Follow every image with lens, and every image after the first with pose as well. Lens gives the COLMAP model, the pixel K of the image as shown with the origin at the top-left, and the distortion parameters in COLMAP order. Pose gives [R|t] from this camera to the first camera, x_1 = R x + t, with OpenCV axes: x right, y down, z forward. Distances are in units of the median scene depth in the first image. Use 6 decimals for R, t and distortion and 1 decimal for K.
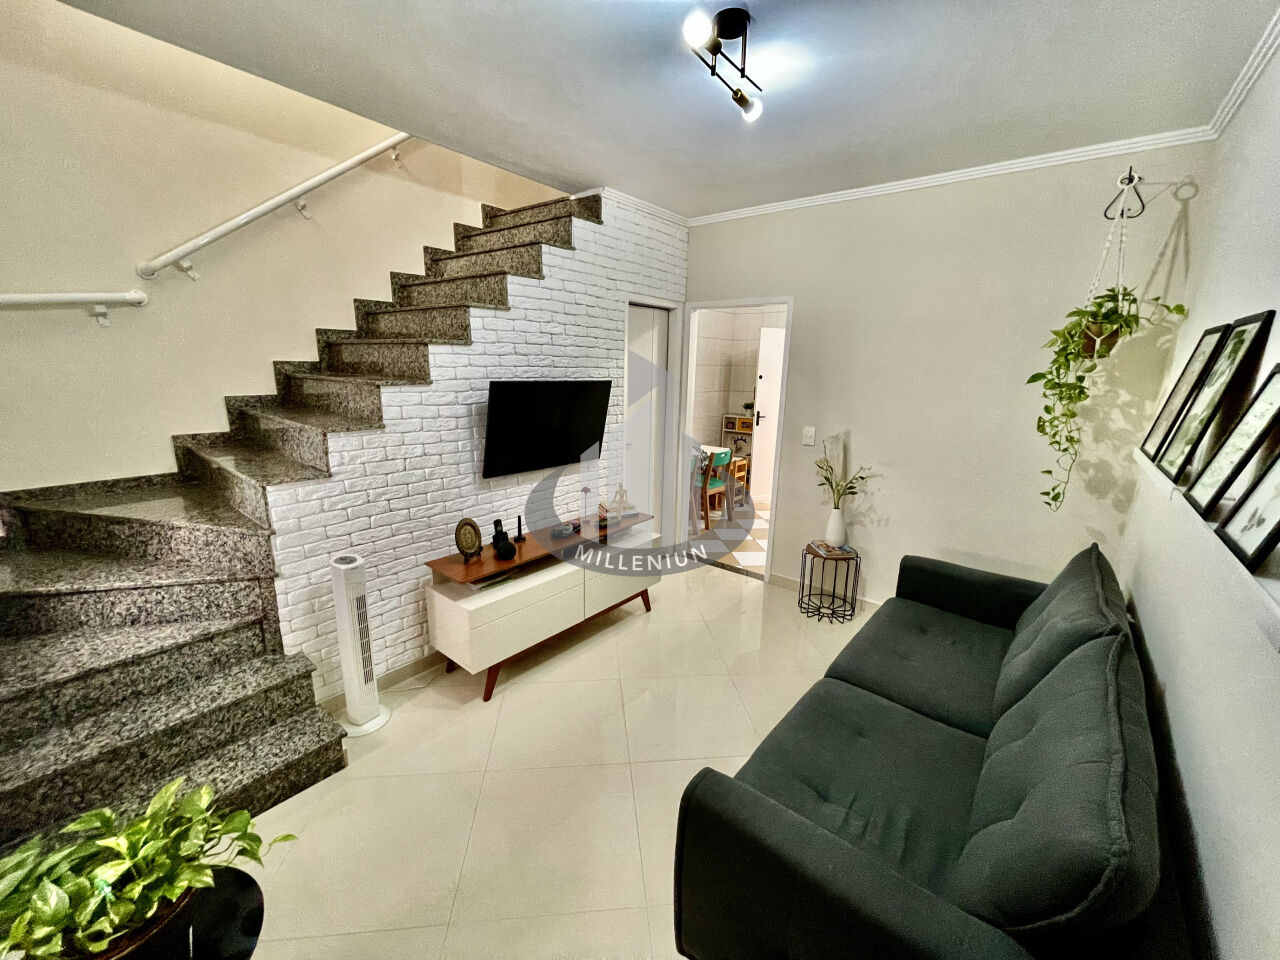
lens RADIAL K [[518.1, 0, 636.6], [0, 518.1, 480.8], [0, 0, 1]] dist [-0.007115, 0.003723]
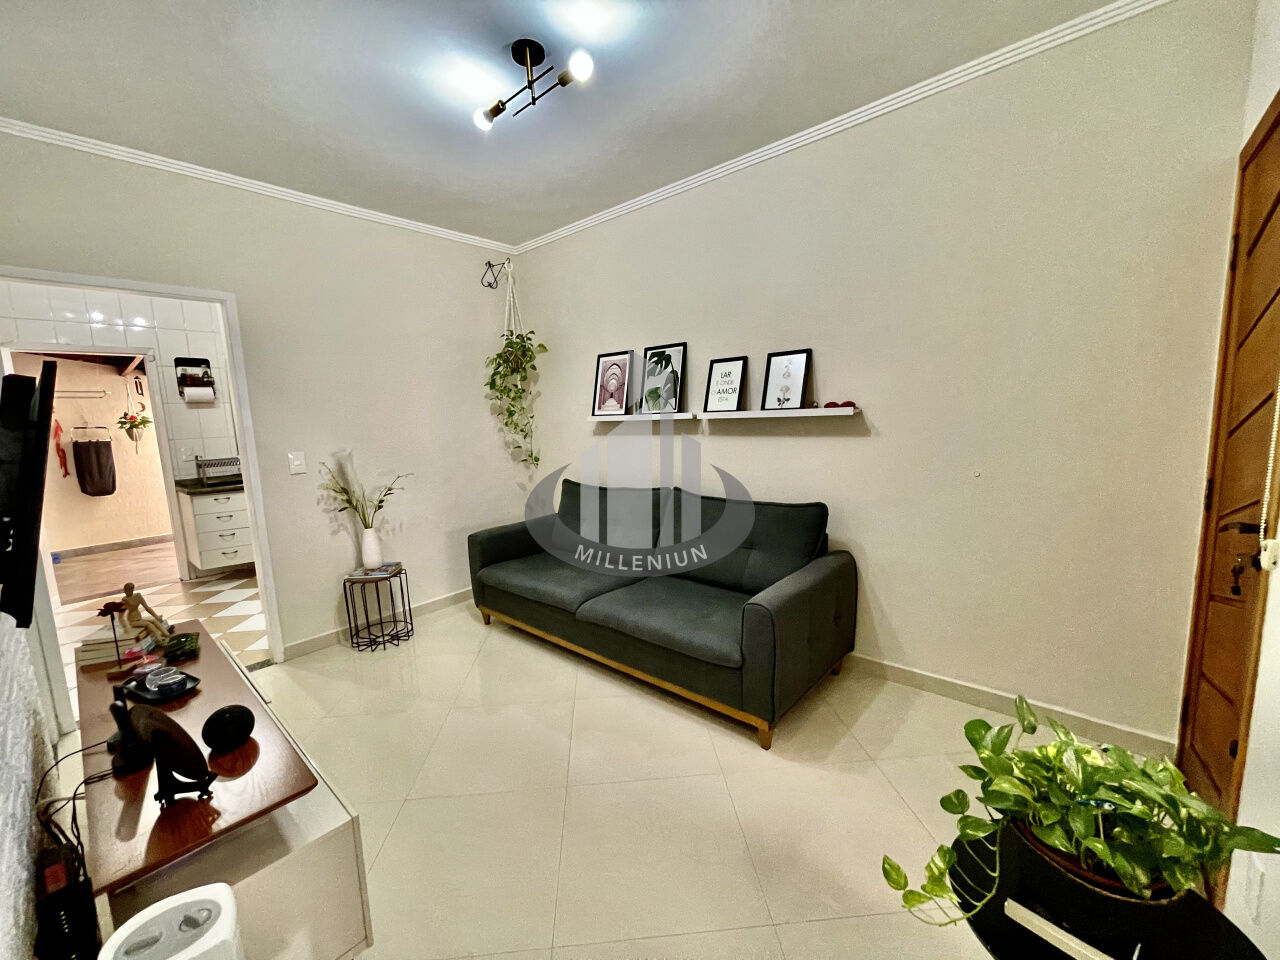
lens RADIAL K [[518.1, 0, 636.6], [0, 518.1, 480.8], [0, 0, 1]] dist [-0.007115, 0.003723]
pose [[0.043444, -0.160492, 0.986081, -0.697918], [0.259441, 0.954964, 0.143997, -0.052237], [-0.964781, 0.249573, 0.083126, 0.578122]]
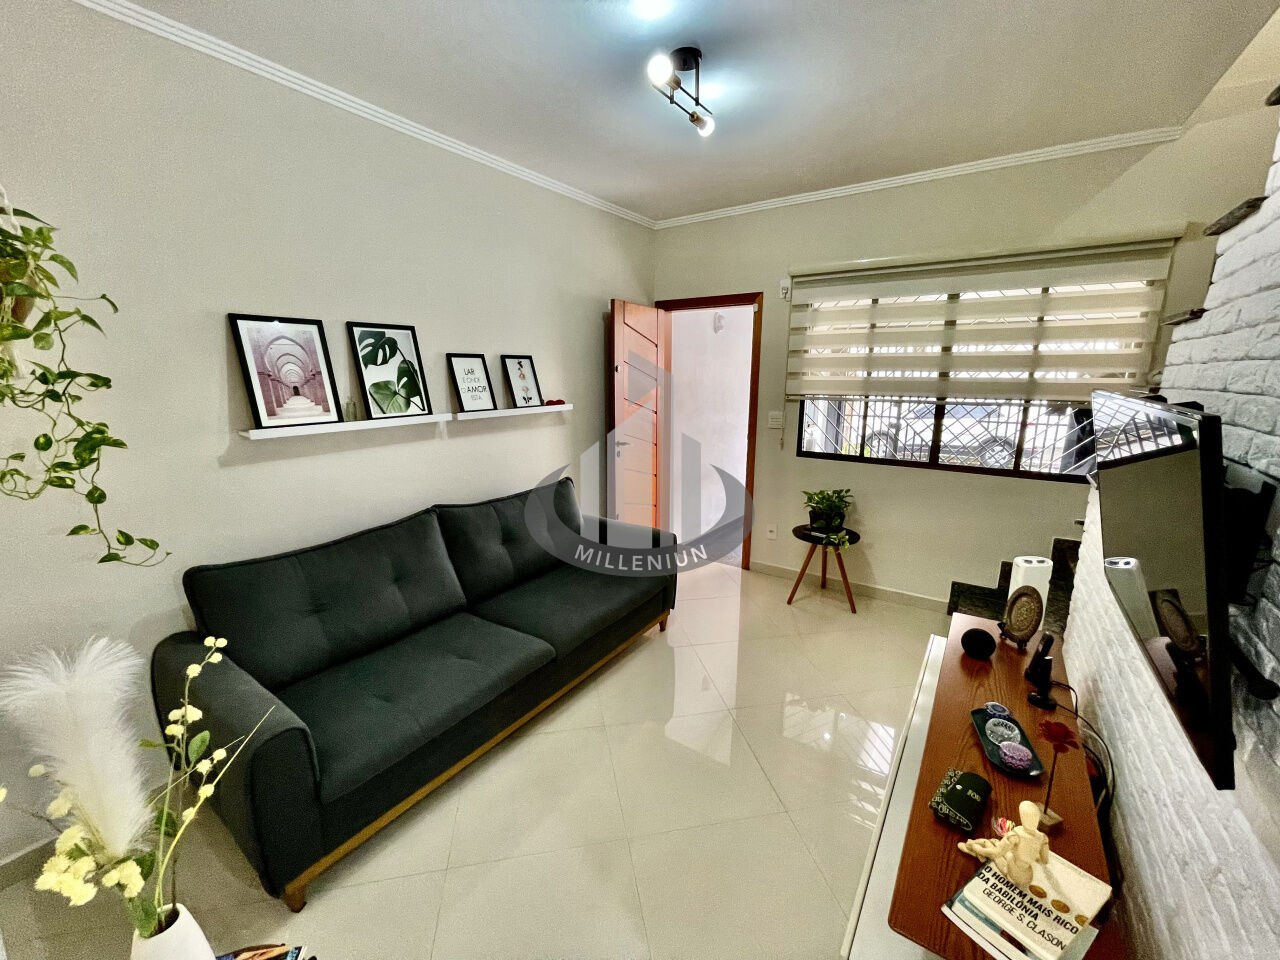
lens RADIAL K [[518.1, 0, 636.6], [0, 518.1, 480.8], [0, 0, 1]] dist [-0.007115, 0.003723]
pose [[-0.995919, -0.005492, -0.090080, 0.254256], [-0.042497, 0.909094, 0.414417, -0.323713], [0.079616, 0.416554, -0.905618, 1.554393]]
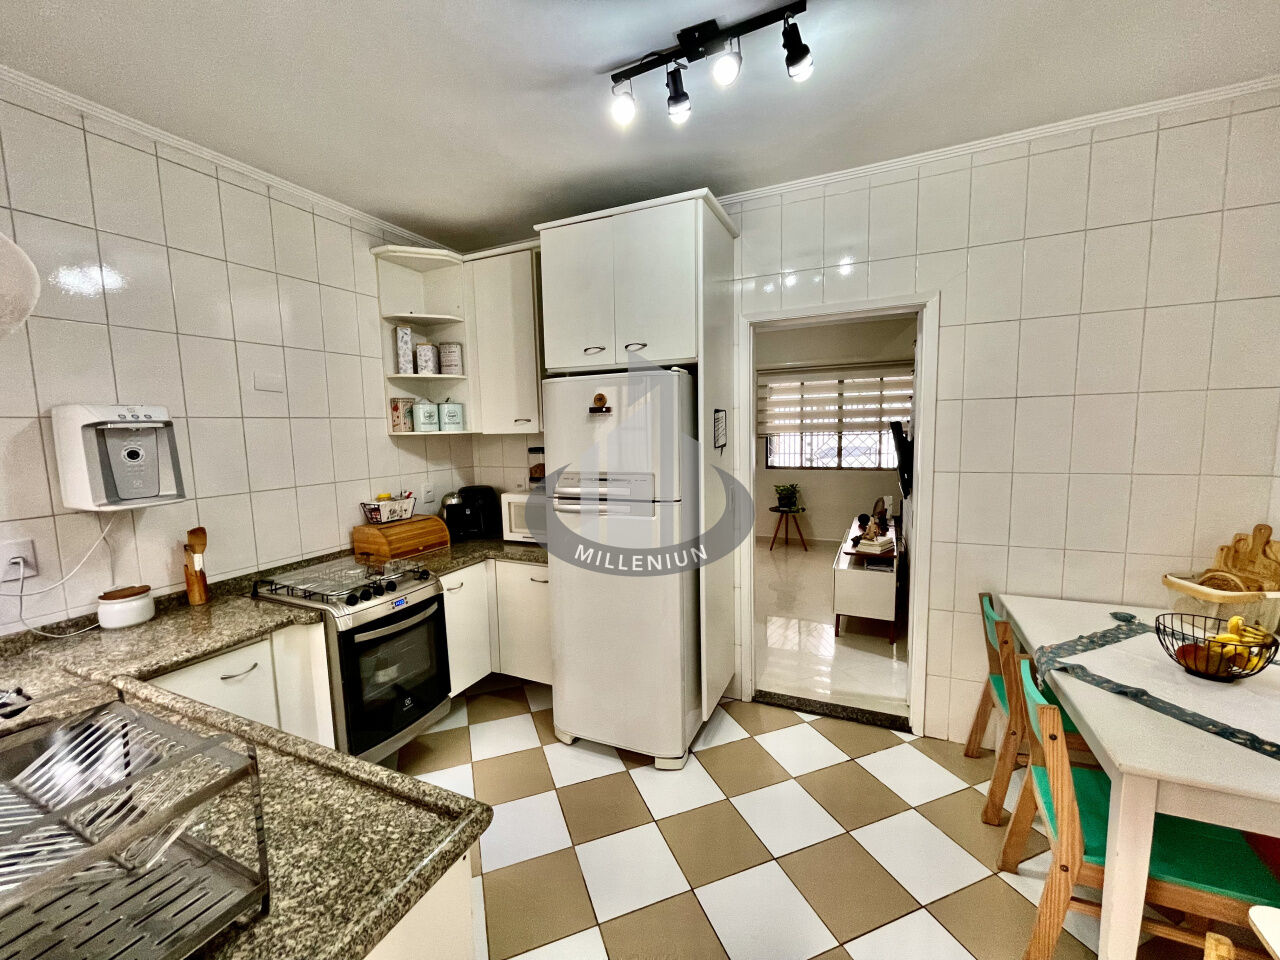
lens RADIAL K [[518.1, 0, 636.6], [0, 518.1, 480.8], [0, 0, 1]] dist [-0.007115, 0.003723]
pose [[-0.970070, 0.024881, -0.241546, 0.951858], [-0.052817, 0.949300, 0.309903, -0.513272], [0.237010, 0.313385, -0.919574, 2.509661]]
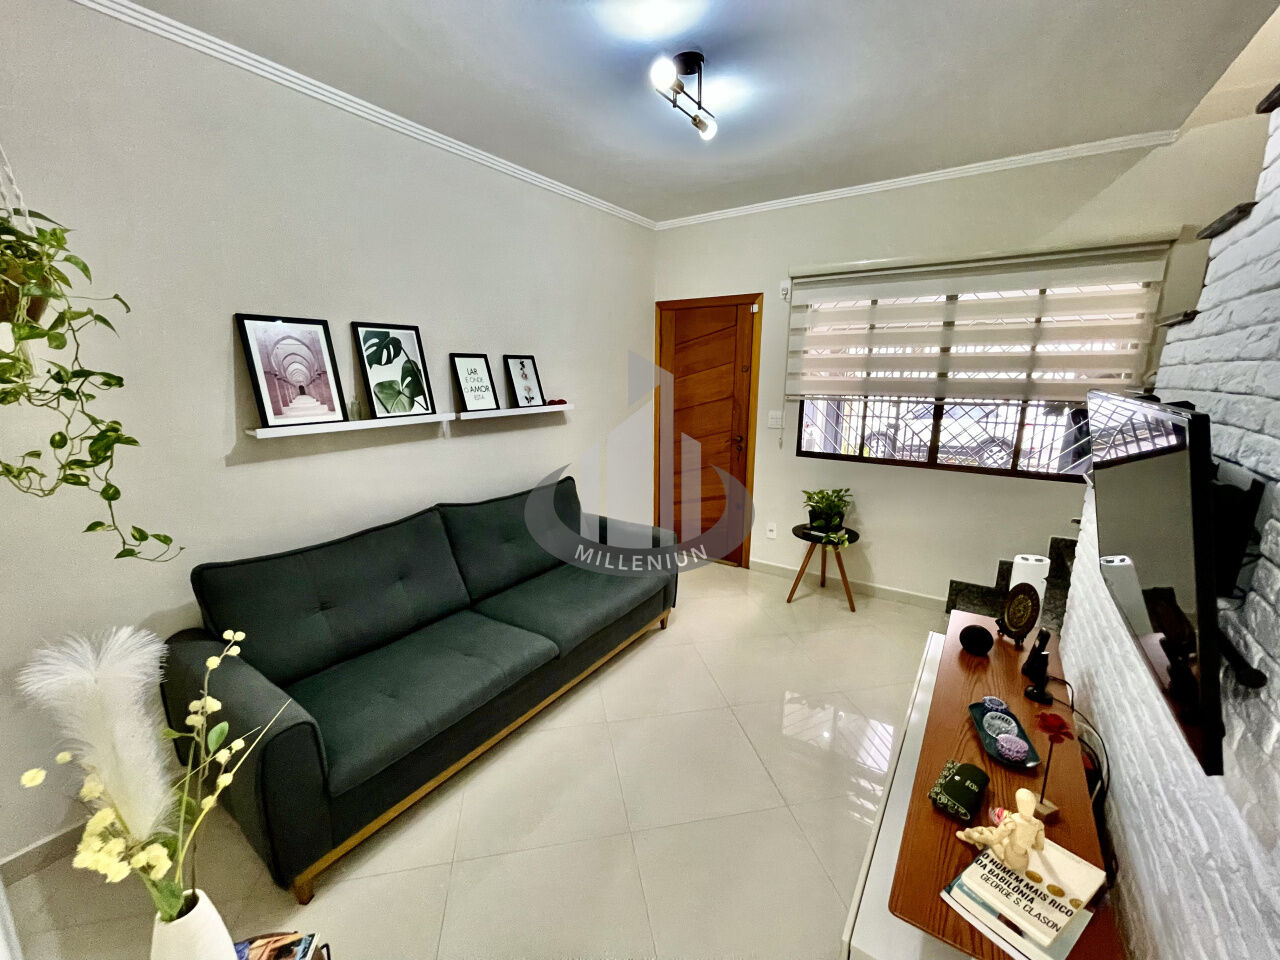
lens RADIAL K [[518.1, 0, 636.6], [0, 518.1, 480.8], [0, 0, 1]] dist [-0.007115, 0.003723]
pose [[-0.995672, -0.006352, -0.092719, 0.261360], [-0.044354, 0.909192, 0.414008, -0.325252], [0.081670, 0.416329, -0.905539, 1.563339]]
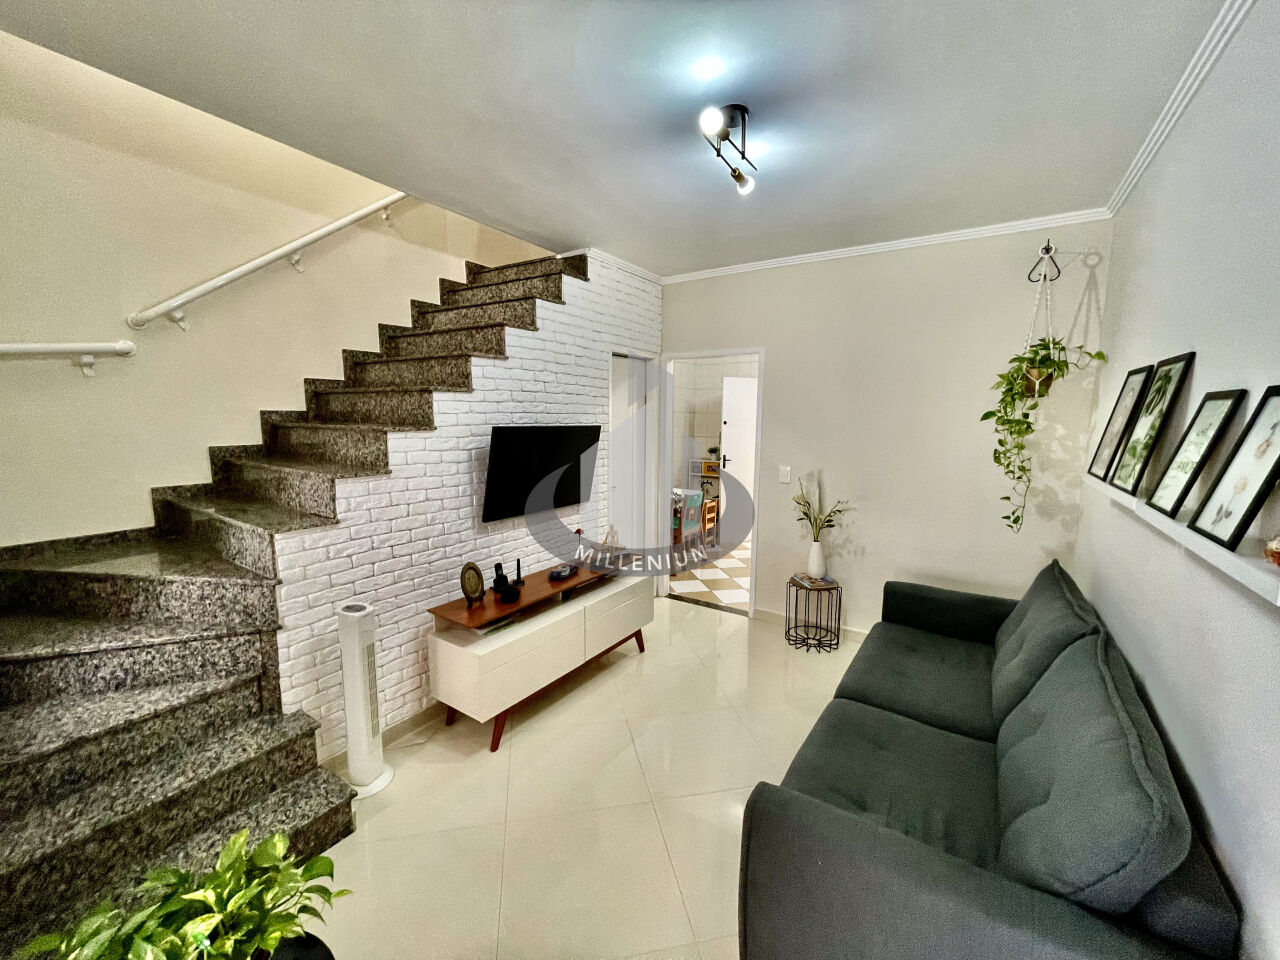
lens RADIAL K [[518.1, 0, 636.6], [0, 518.1, 480.8], [0, 0, 1]] dist [-0.007115, 0.003723]
pose [[0.995003, -0.026411, 0.096293, -0.105075], [0.035431, 0.995017, -0.093201, 0.021118], [-0.093352, 0.096147, 0.990980, -0.034167]]
